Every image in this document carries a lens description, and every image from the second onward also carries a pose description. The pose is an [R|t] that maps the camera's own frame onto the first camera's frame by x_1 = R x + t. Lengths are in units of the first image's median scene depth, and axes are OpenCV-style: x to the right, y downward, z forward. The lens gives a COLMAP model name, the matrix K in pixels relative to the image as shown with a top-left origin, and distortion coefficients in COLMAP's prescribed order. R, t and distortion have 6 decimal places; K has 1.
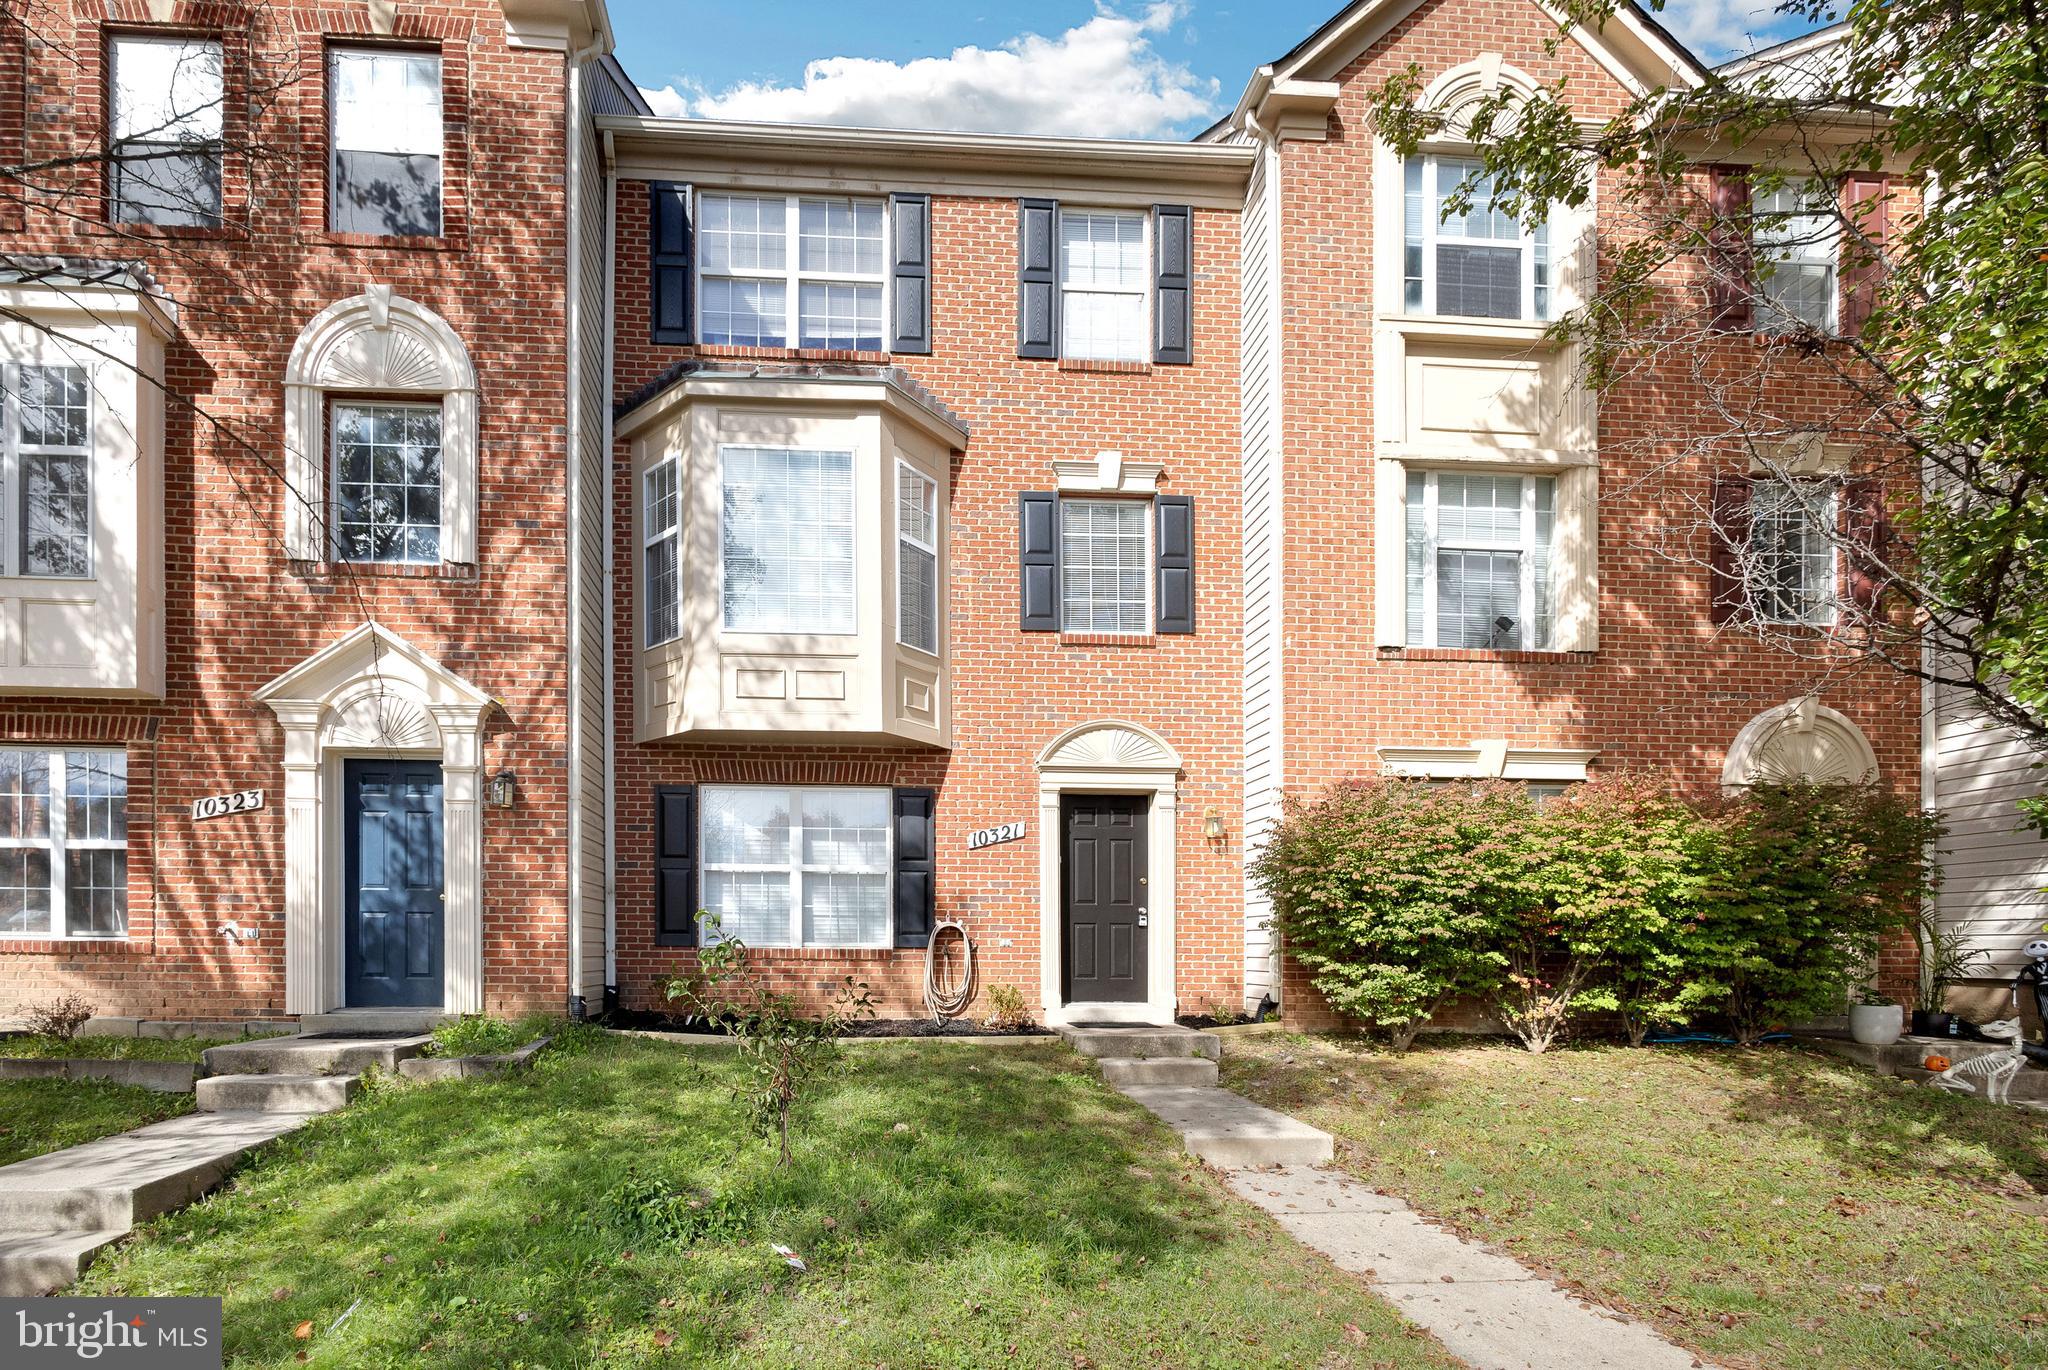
lens RADIAL K [[974.4, 0, 1023.6], [0, 974.4, 724.8], [0, 0, 1]] dist [0.001875, -0.000145]
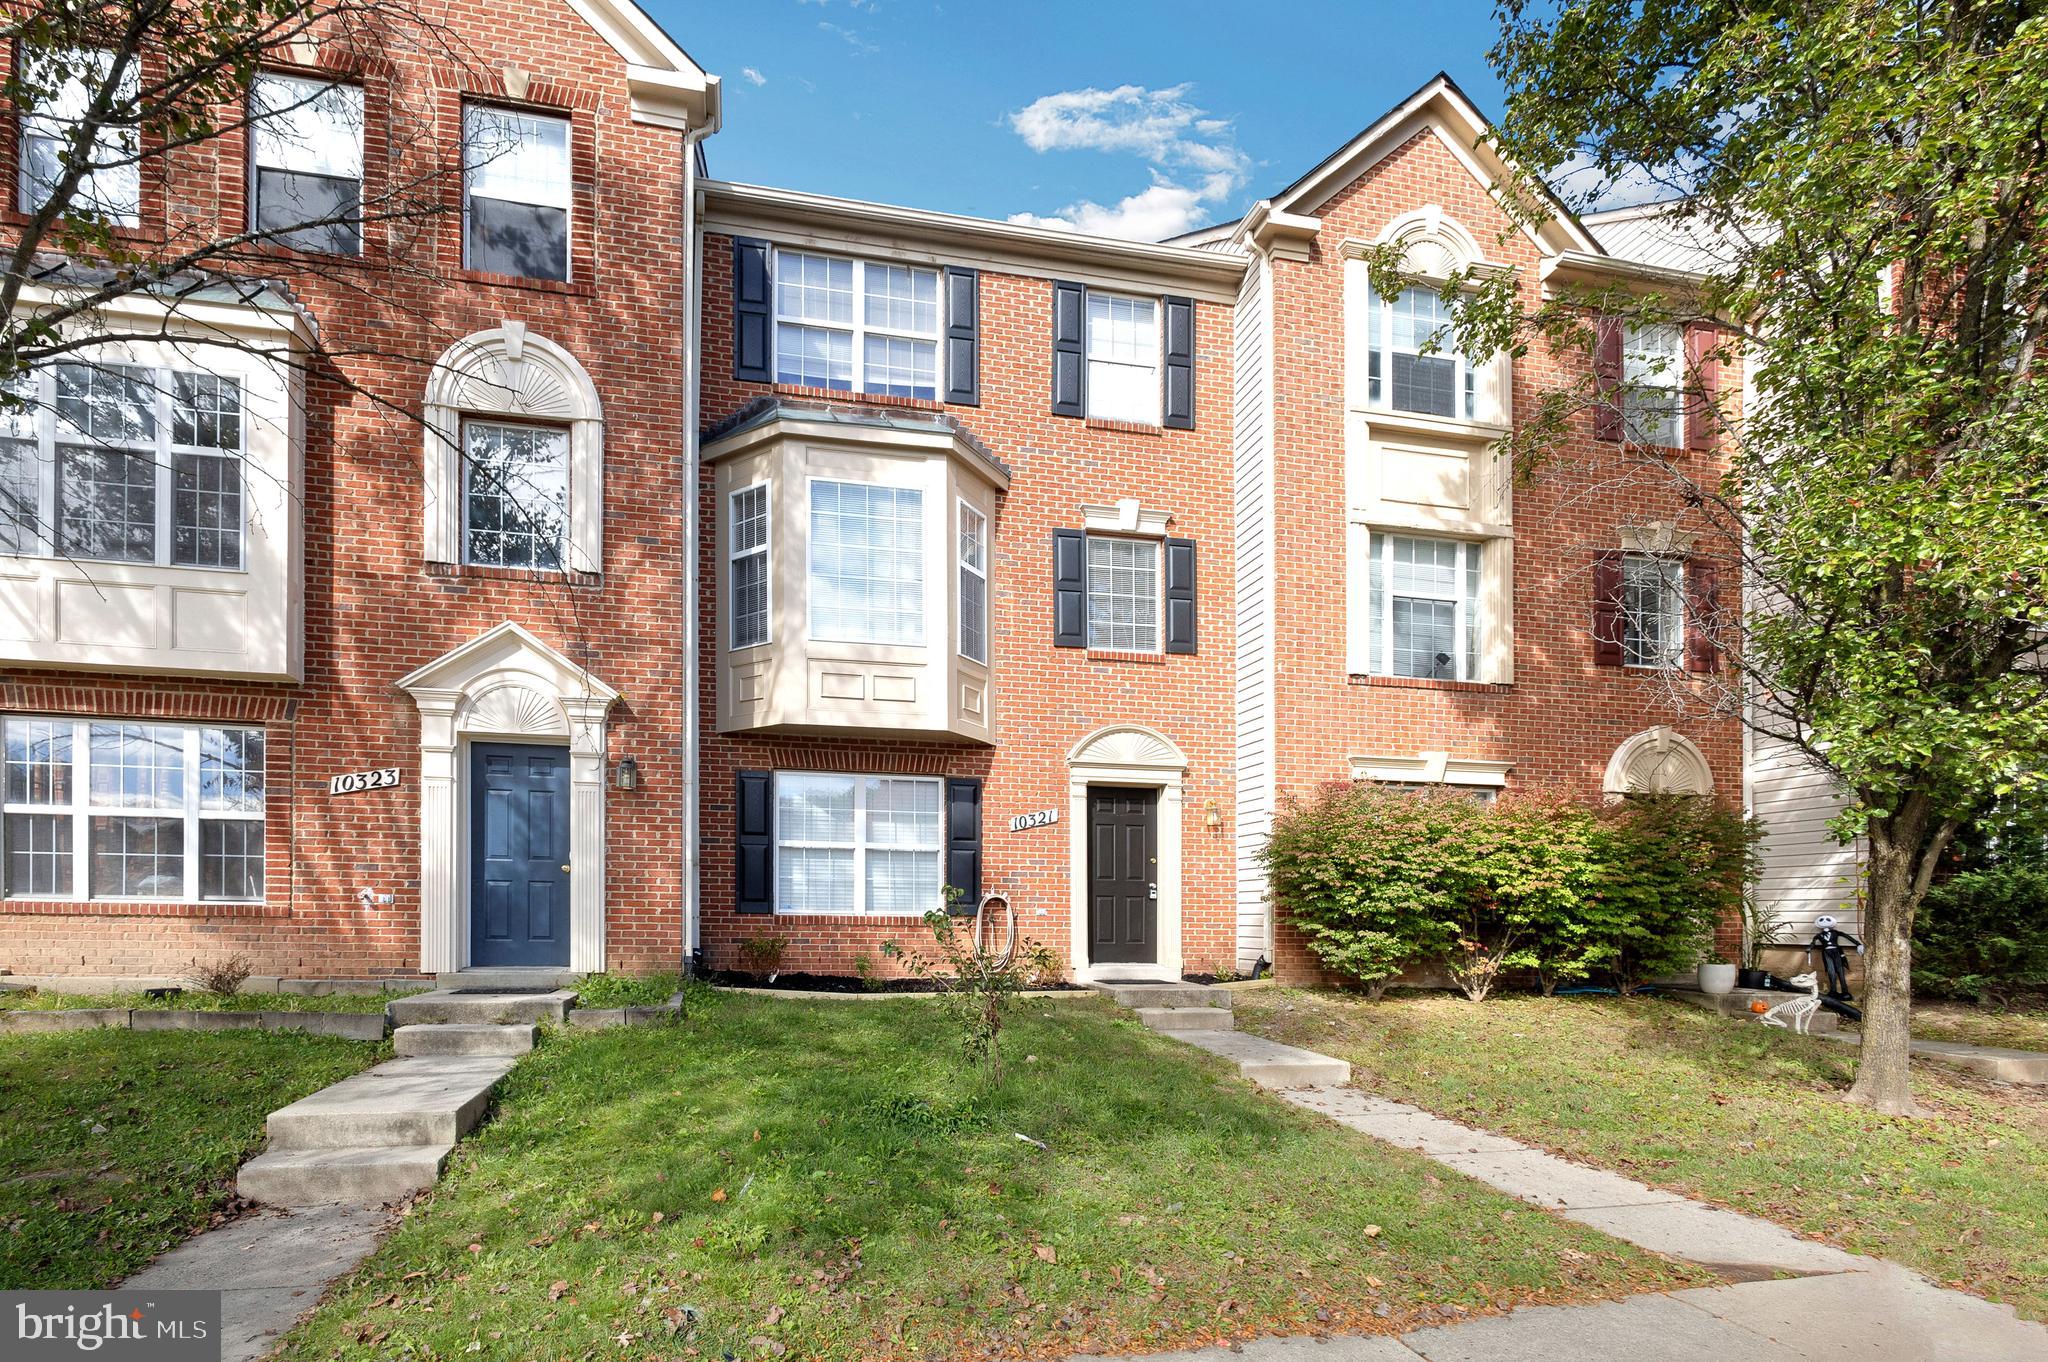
lens RADIAL K [[954.2, 0, 1025.0], [0, 954.2, 659.7], [0, 0, 1]] dist [0.003982, 0.000057]
pose [[0.991788, 0.038813, 0.121864, -0.195029], [-0.033896, 0.998535, -0.042166, -0.032706], [-0.123322, 0.037689, 0.991651, -0.158133]]
